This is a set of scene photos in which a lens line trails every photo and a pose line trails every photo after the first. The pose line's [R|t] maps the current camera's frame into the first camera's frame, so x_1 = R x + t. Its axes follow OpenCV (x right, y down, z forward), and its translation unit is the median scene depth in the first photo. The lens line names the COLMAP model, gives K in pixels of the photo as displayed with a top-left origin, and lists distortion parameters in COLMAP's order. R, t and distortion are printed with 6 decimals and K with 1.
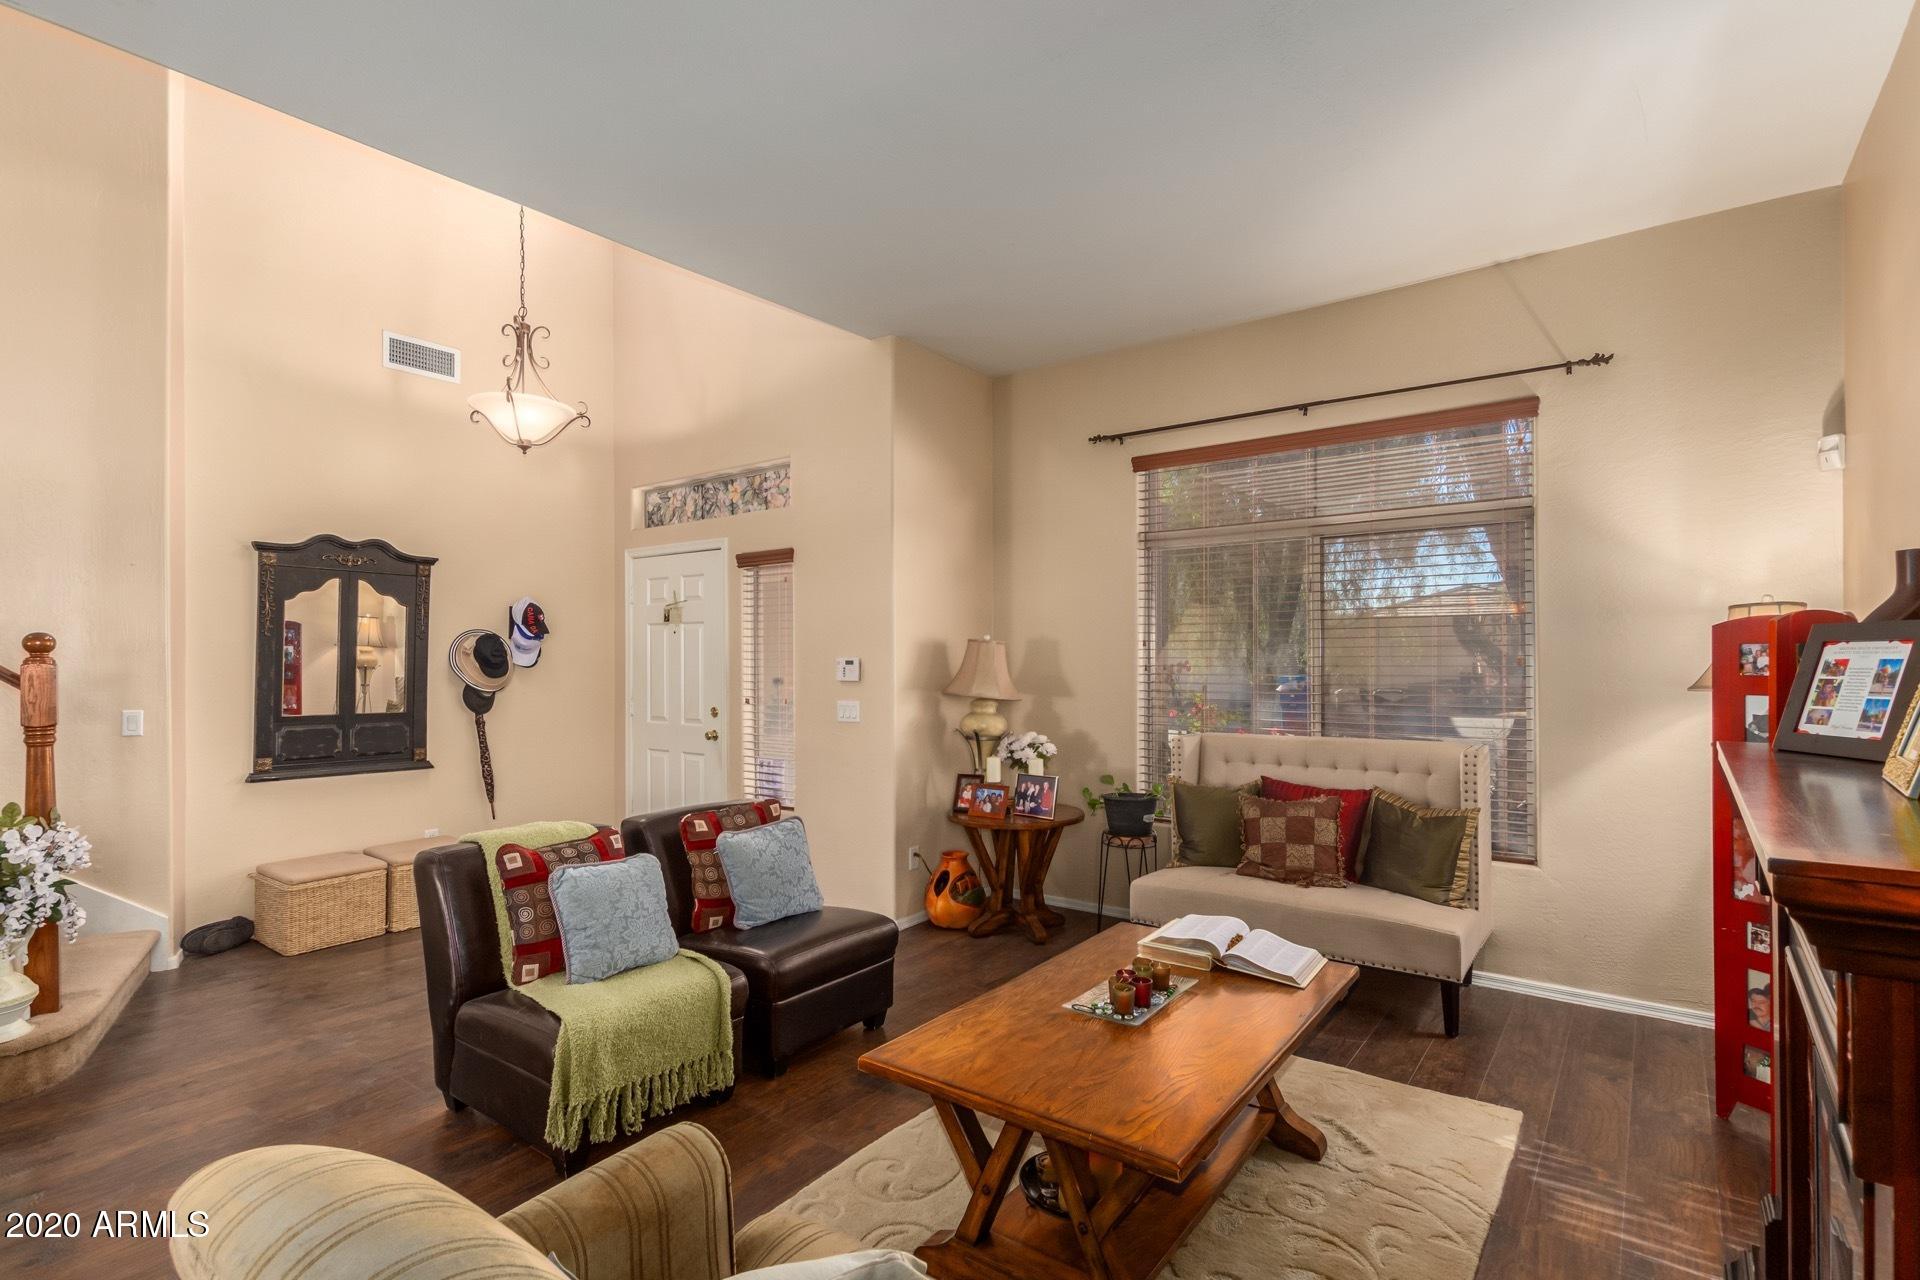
lens RADIAL K [[927.5, 0, 941.9], [0, 927.5, 653.1], [0, 0, 1]] dist [0.014506, -0.005629]
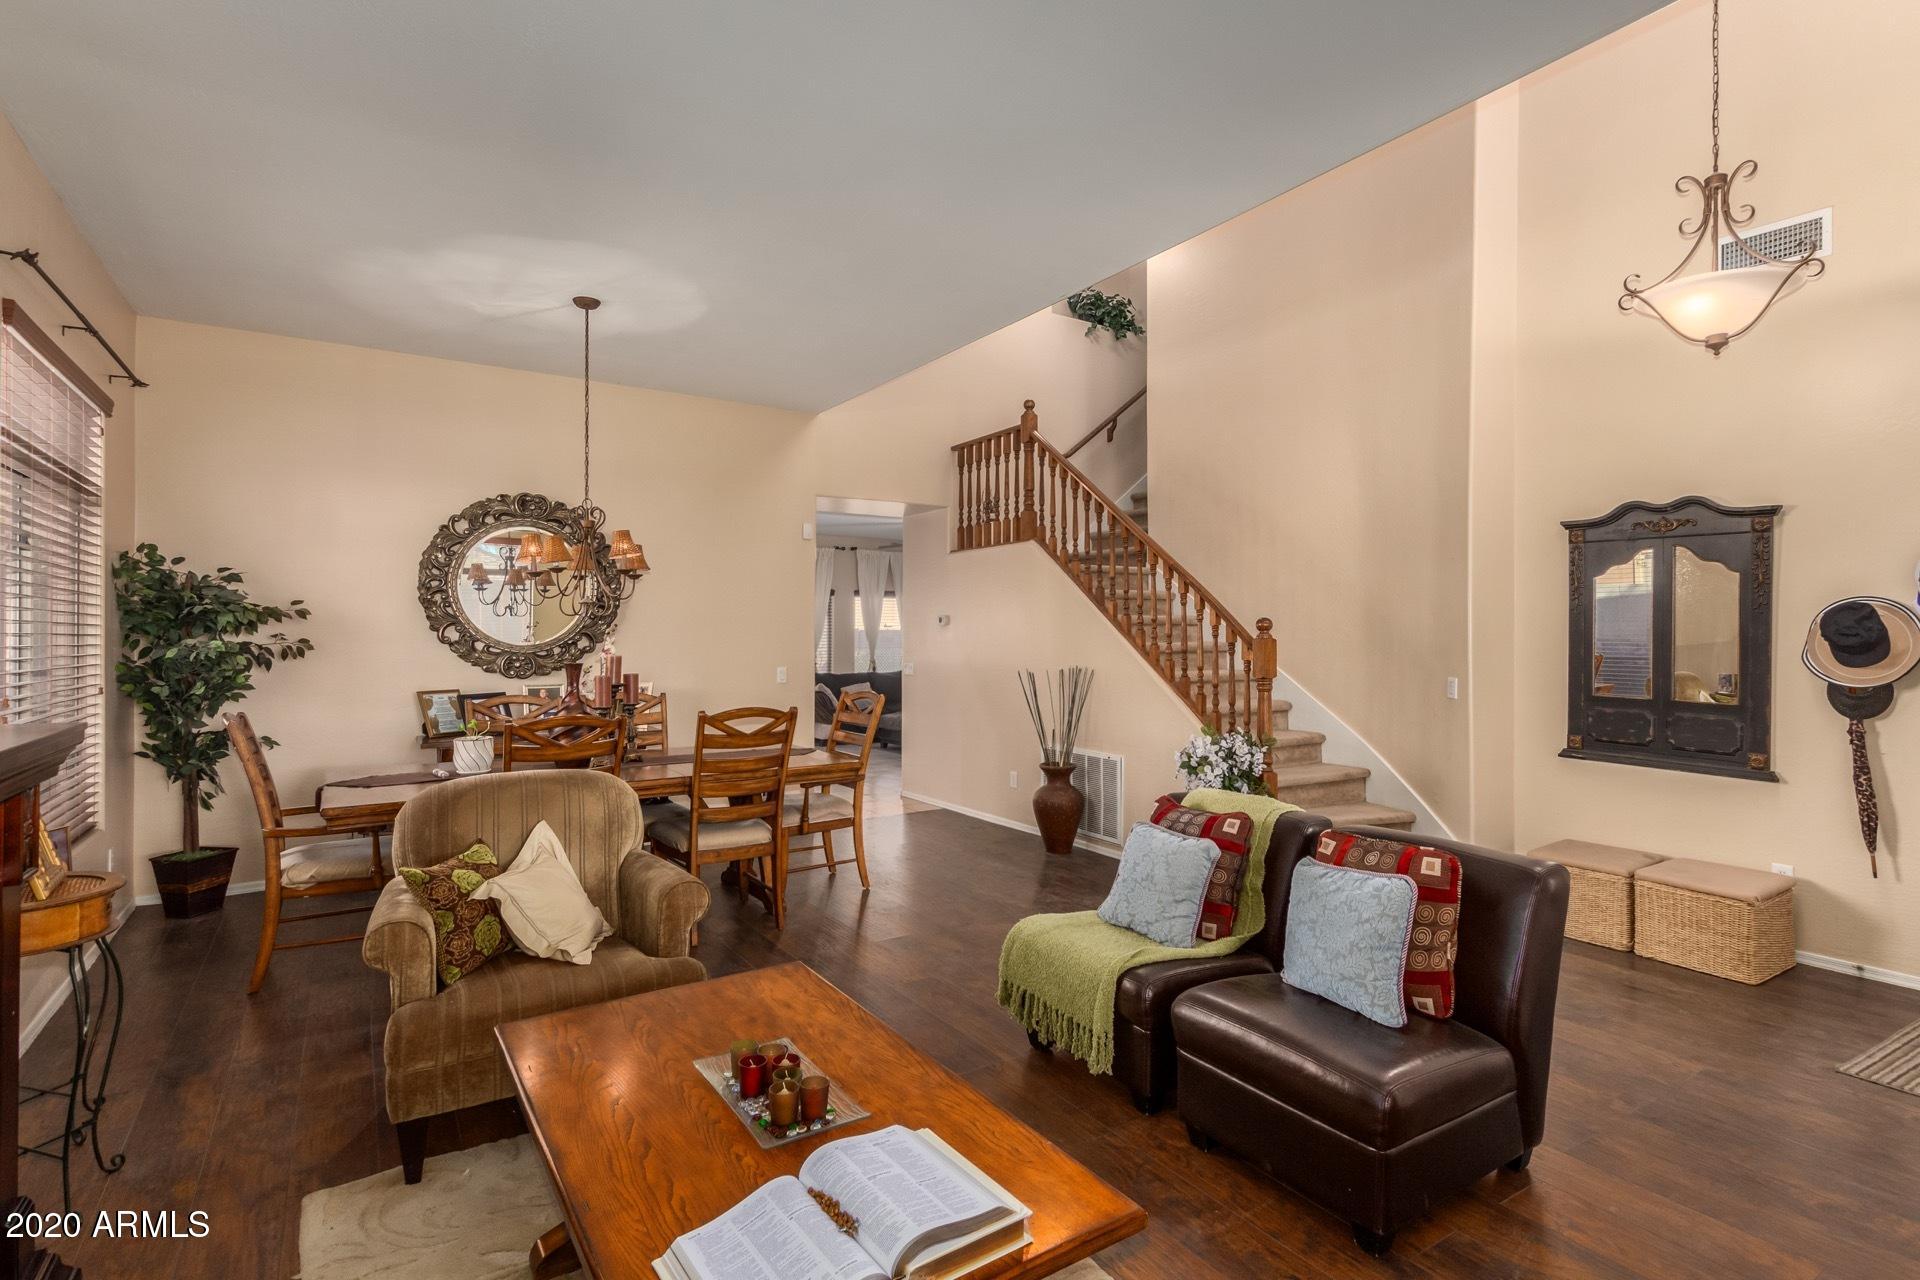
lens RADIAL K [[927.5, 0, 968.3], [0, 927.5, 634.5], [0, 0, 1]] dist [0.014506, -0.005629]
pose [[-0.320176, 0.006918, -0.947333, 0.422125], [-0.001111, 0.999970, 0.007678, -0.002608], [0.947357, 0.003511, -0.320159, 0.676522]]
